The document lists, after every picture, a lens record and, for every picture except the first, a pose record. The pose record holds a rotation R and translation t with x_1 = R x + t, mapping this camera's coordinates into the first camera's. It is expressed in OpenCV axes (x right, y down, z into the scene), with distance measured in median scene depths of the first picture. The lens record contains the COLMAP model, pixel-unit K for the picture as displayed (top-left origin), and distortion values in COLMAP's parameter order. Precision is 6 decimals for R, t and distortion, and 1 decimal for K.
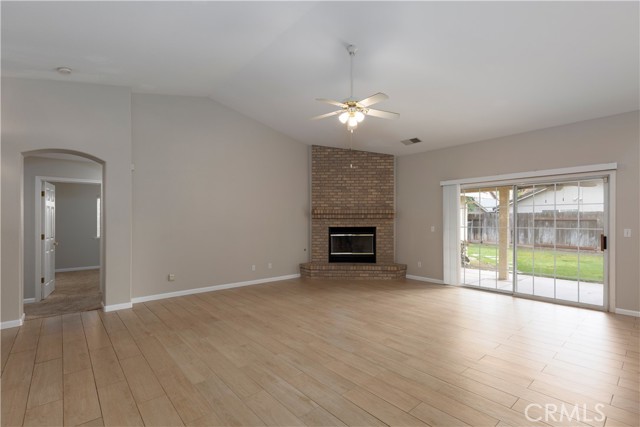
lens RADIAL K [[297.1, 0, 320.1], [0, 297.1, 221.2], [0, 0, 1]] dist [0.002724, -0.000127]
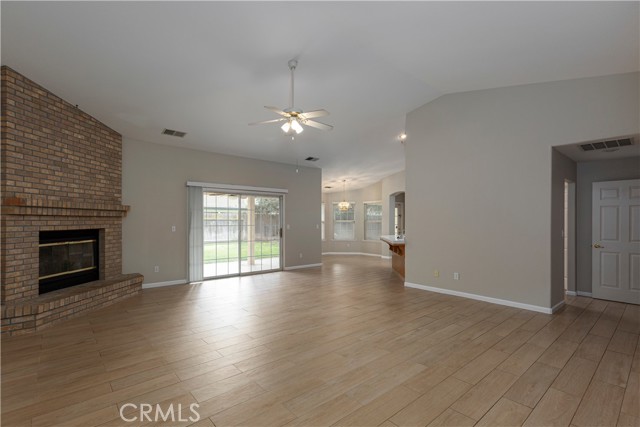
lens RADIAL K [[297.1, 0, 320.1], [0, 297.1, 221.2], [0, 0, 1]] dist [0.002724, -0.000127]
pose [[0.000015, -0.000566, 1.000000, -0.529070], [-0.002466, 0.999997, 0.000566, -0.000035], [-0.999997, -0.002466, 0.000014, 0.482063]]
